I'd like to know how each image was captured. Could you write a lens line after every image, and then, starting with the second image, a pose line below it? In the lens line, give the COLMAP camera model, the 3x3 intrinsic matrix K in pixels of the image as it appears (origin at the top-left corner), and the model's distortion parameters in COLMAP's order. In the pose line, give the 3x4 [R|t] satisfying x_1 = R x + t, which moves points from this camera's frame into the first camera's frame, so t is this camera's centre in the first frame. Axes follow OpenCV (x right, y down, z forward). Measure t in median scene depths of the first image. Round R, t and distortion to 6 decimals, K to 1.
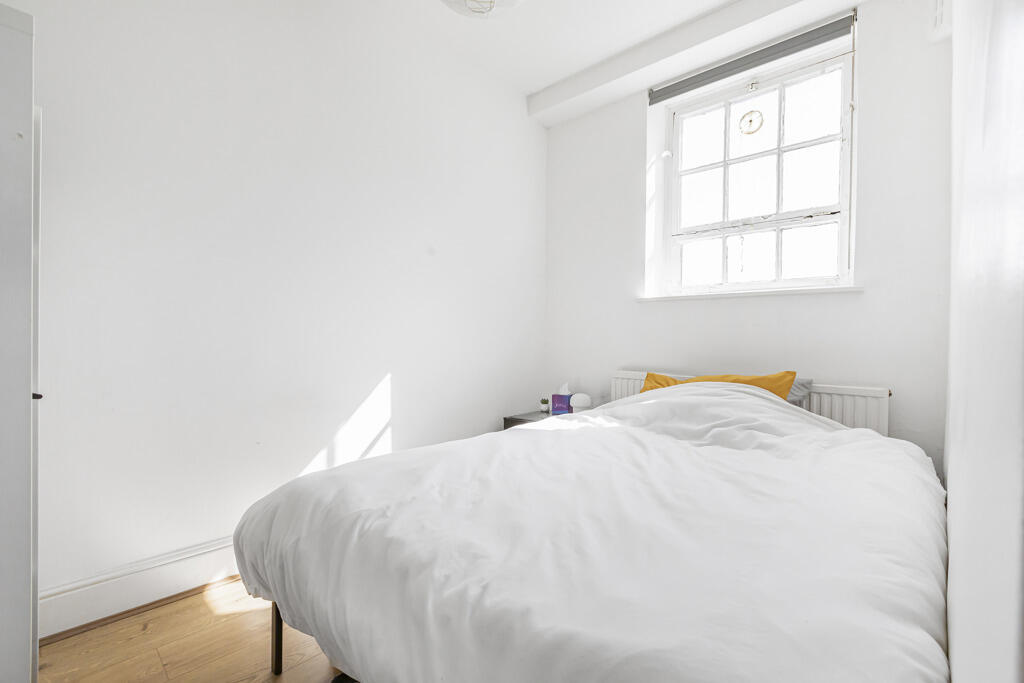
lens RADIAL K [[460.9, 0, 508.3], [0, 460.9, 343.1], [0, 0, 1]] dist [-0.000626, 0.000988]
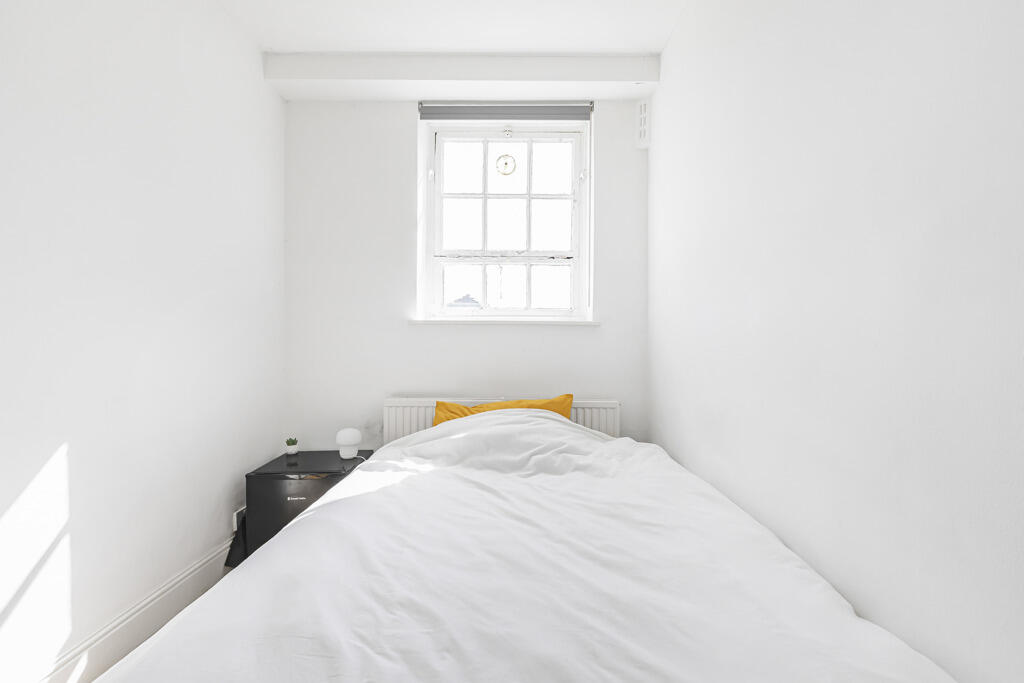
lens RADIAL K [[460.9, 0, 513.0], [0, 460.9, 337.2], [0, 0, 1]] dist [-0.000626, 0.000988]
pose [[0.733307, -0.007831, 0.679852, -0.235606], [0.007345, 0.999967, 0.003595, -0.072438], [-0.679858, 0.002357, 0.733340, 0.188776]]
